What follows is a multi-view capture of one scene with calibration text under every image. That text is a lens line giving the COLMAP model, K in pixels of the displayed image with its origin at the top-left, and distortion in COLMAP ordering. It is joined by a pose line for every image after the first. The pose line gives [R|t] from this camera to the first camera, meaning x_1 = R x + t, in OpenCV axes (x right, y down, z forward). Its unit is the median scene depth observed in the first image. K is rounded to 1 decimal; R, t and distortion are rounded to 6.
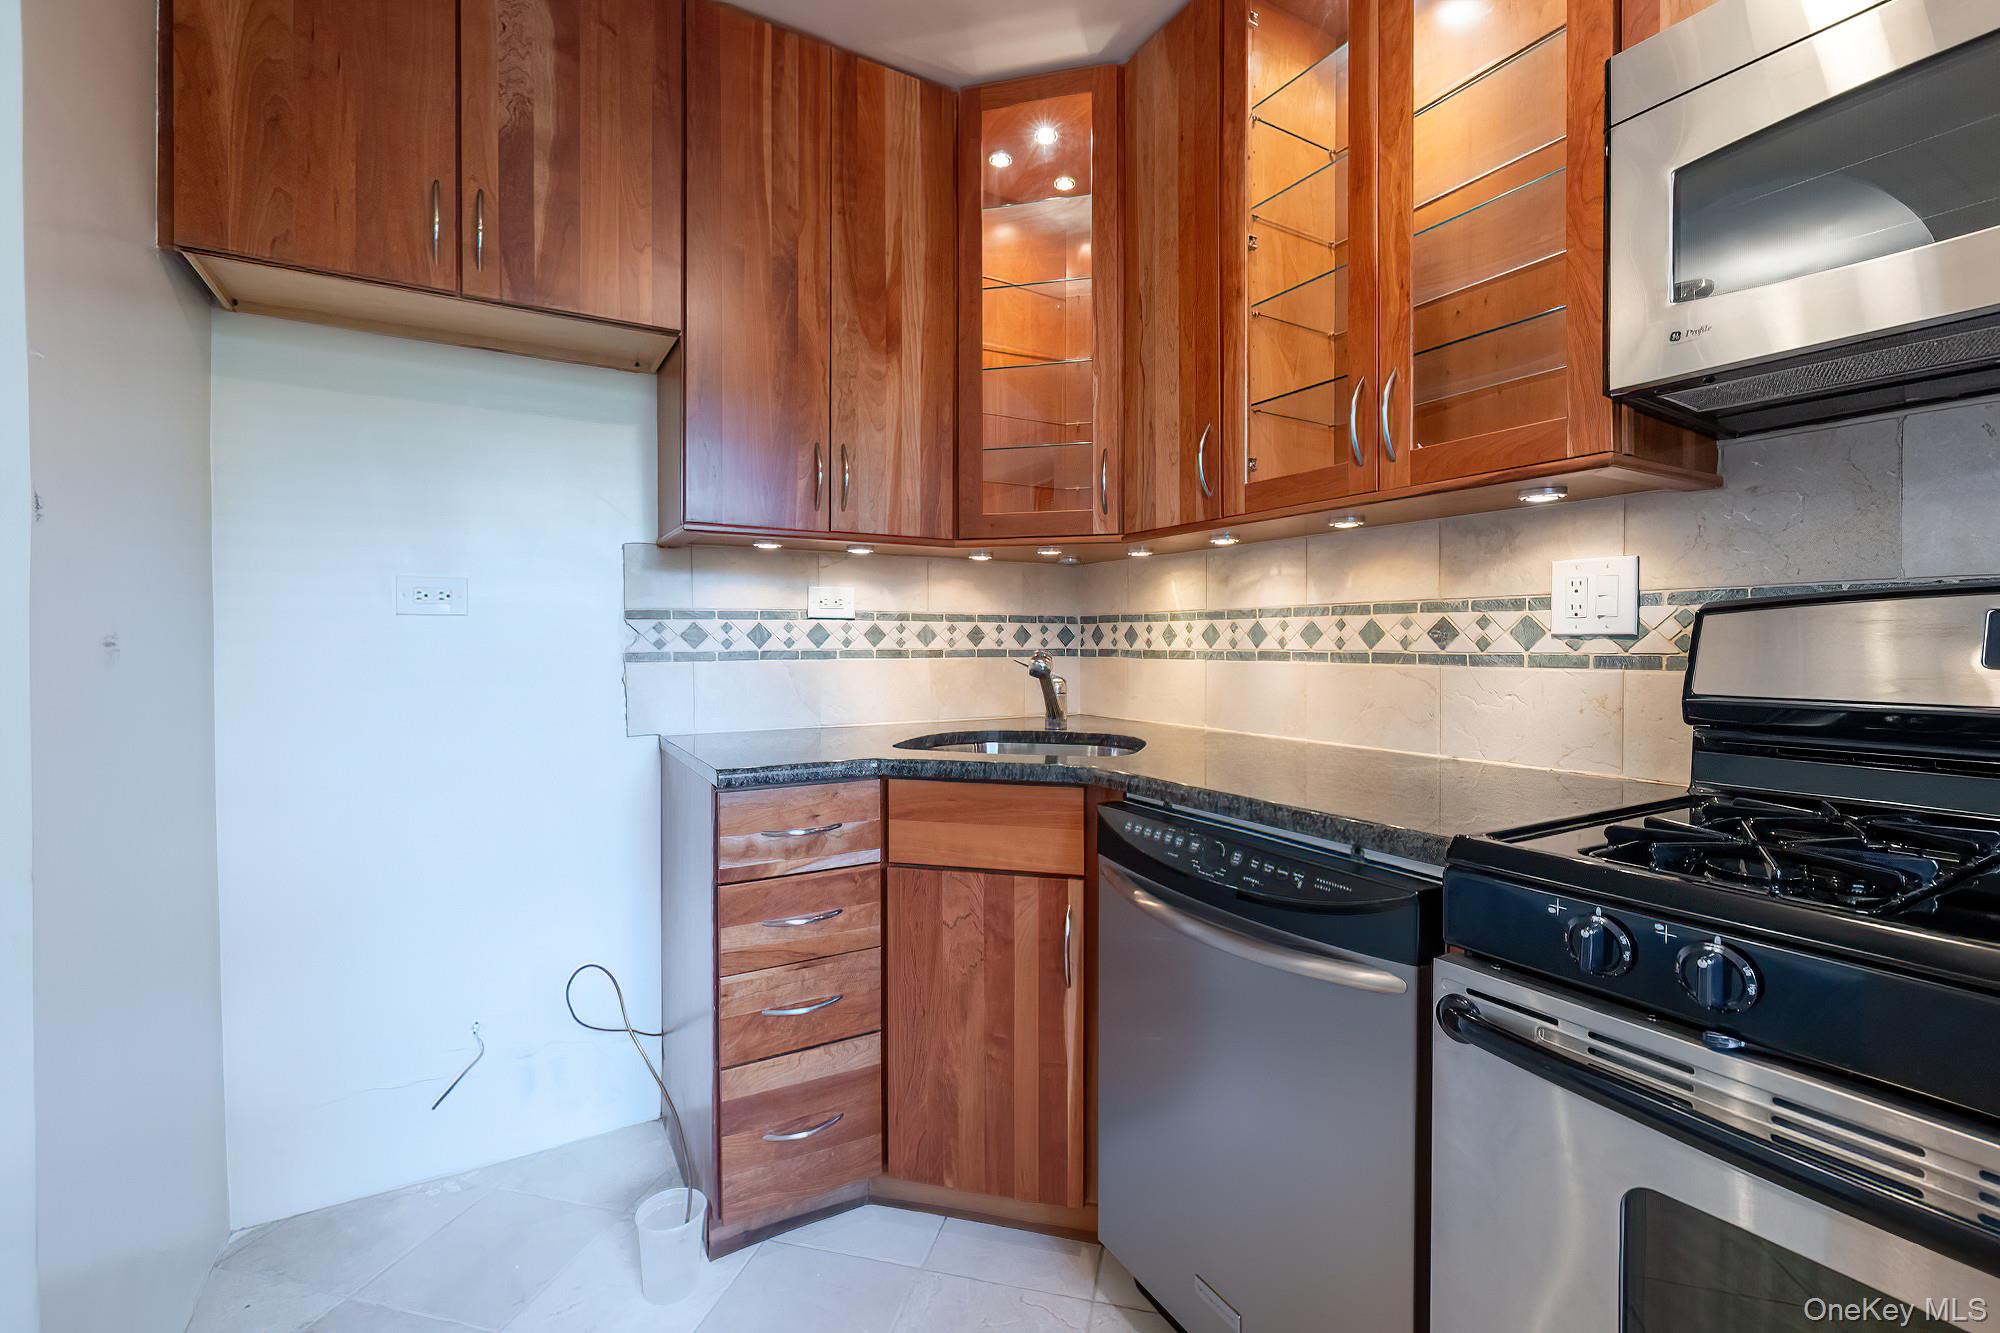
lens RADIAL K [[879.2, 0, 1000.0], [0, 879.2, 666.5], [0, 0, 1]] dist [-0.002300, -0.000064]
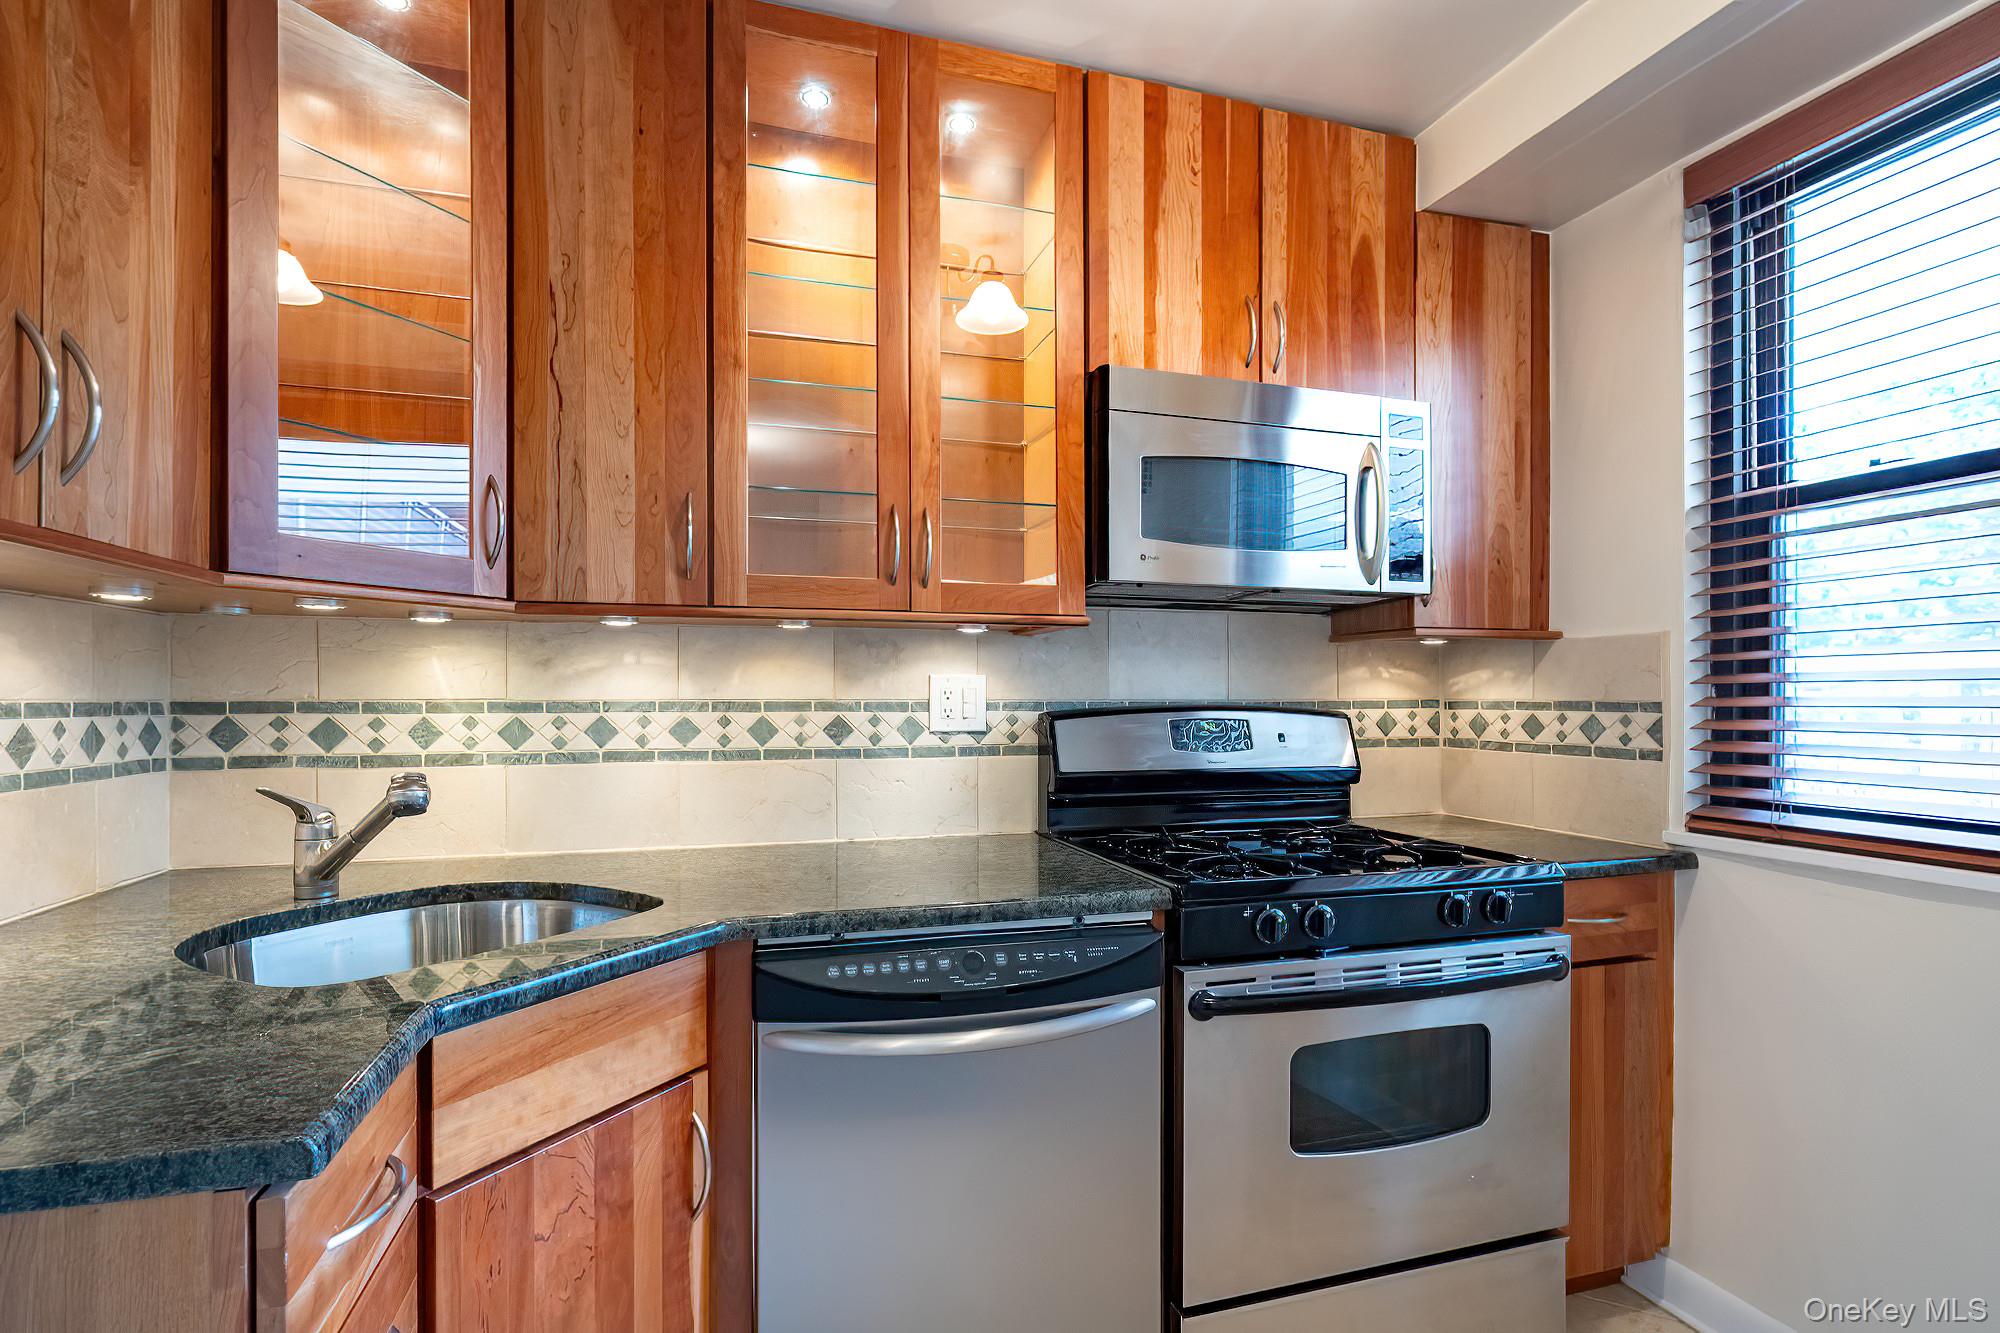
lens RADIAL K [[925.7, 0, 1002.4], [0, 925.7, 707.3], [0, 0, 1]] dist [-0.007959, 0.001207]
pose [[0.231011, -0.010618, 0.972893, -0.535224], [0.025173, 0.999671, 0.004932, -0.061013], [-0.972625, 0.023351, 0.231203, 0.472548]]
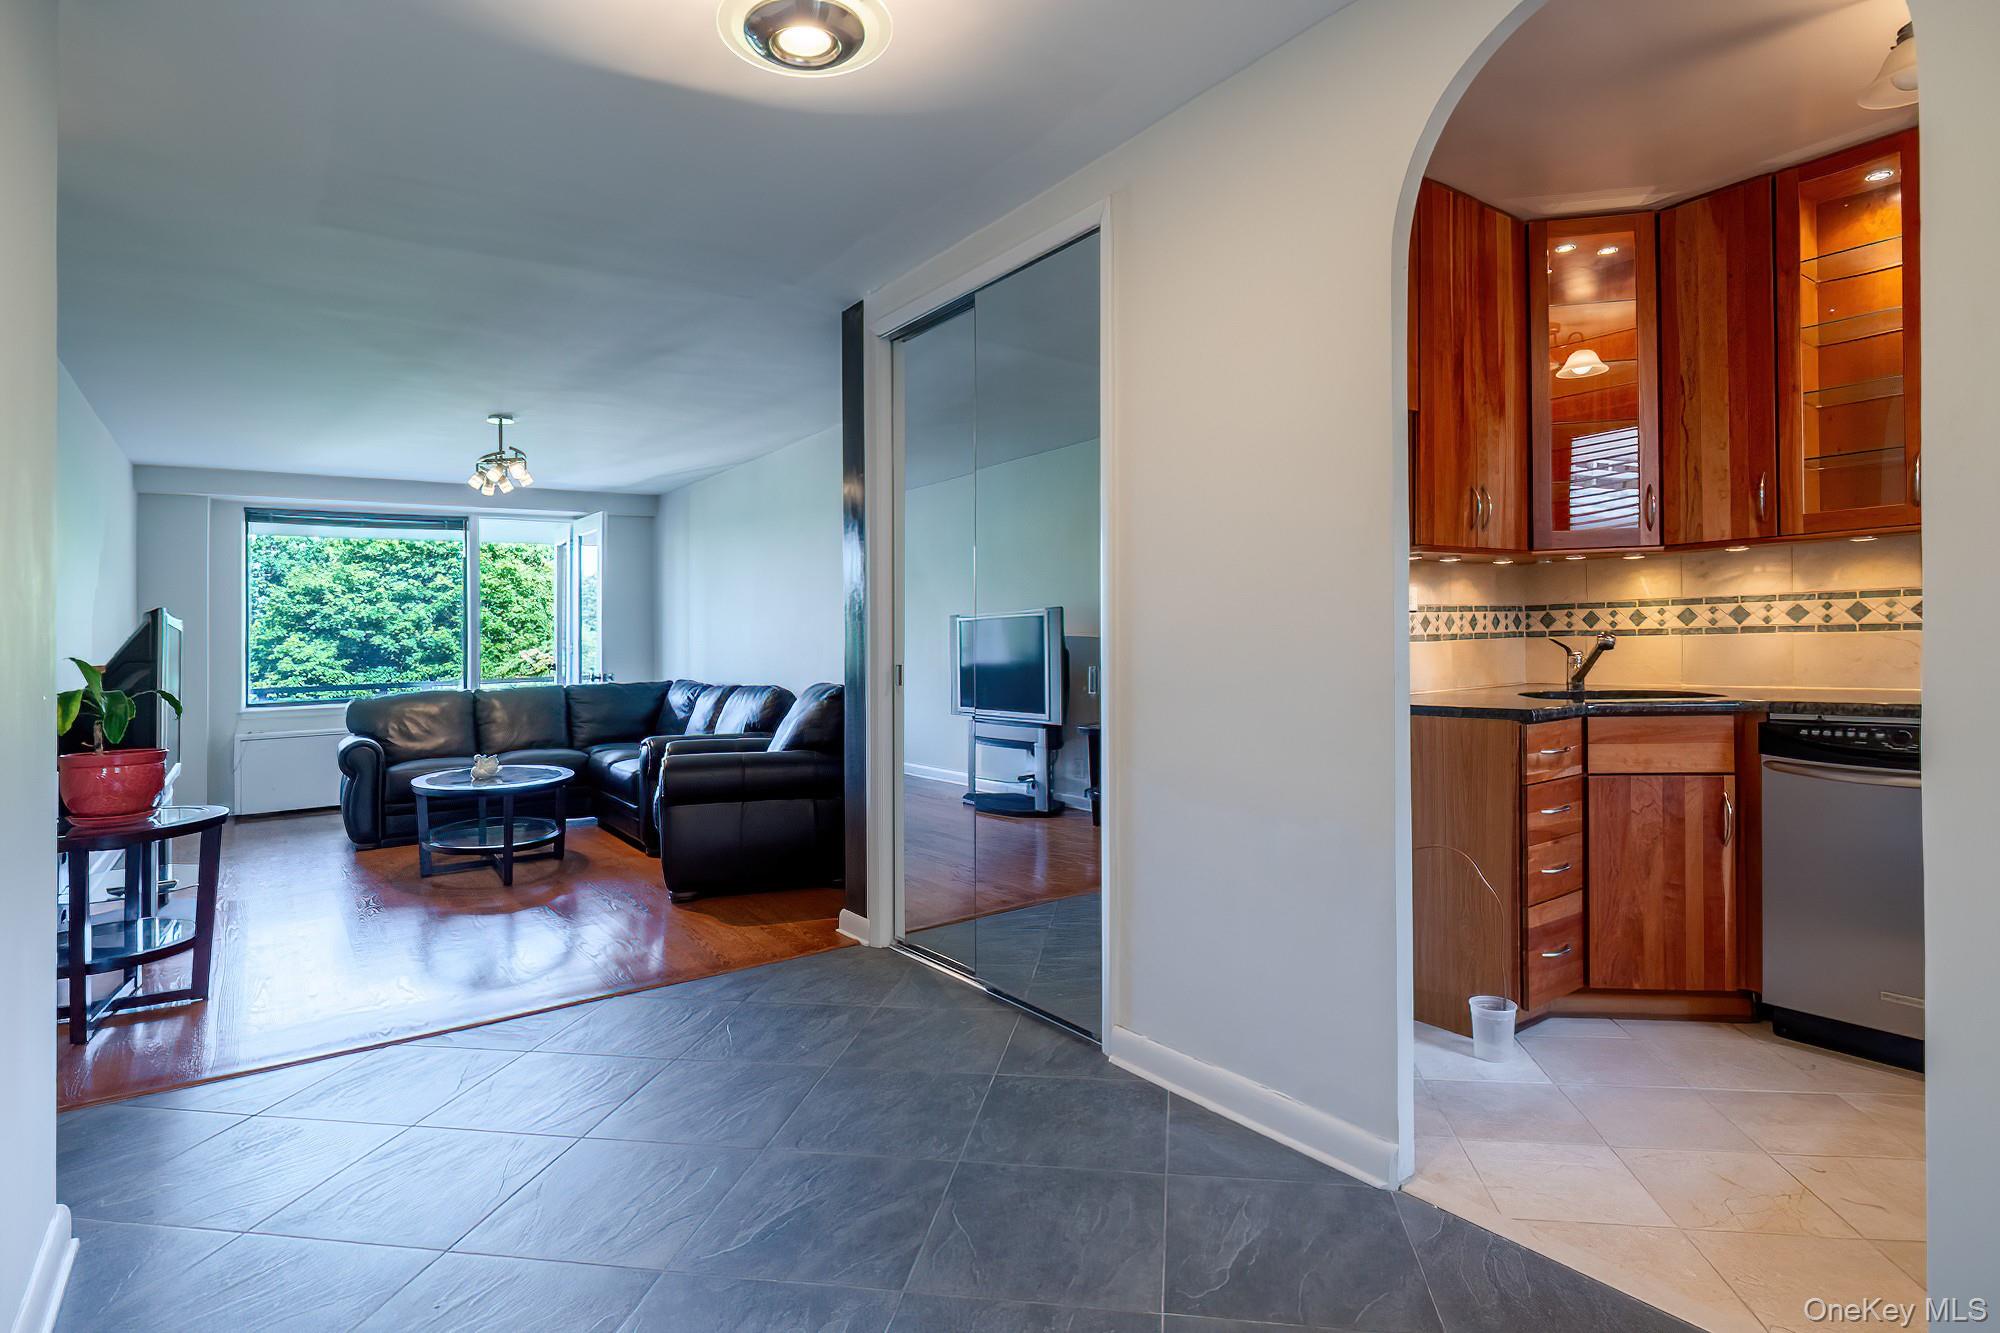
lens RADIAL K [[1038.5, 0, 1000.0], [0, 1038.5, 666.5], [0, 0, 1]] dist [-0.001639, -0.001318]
pose [[0.995326, -0.029347, 0.092005, -1.144321], [0.029720, 0.999555, -0.002682, 0.016867], [-0.091885, 0.005403, 0.995755, -0.585046]]
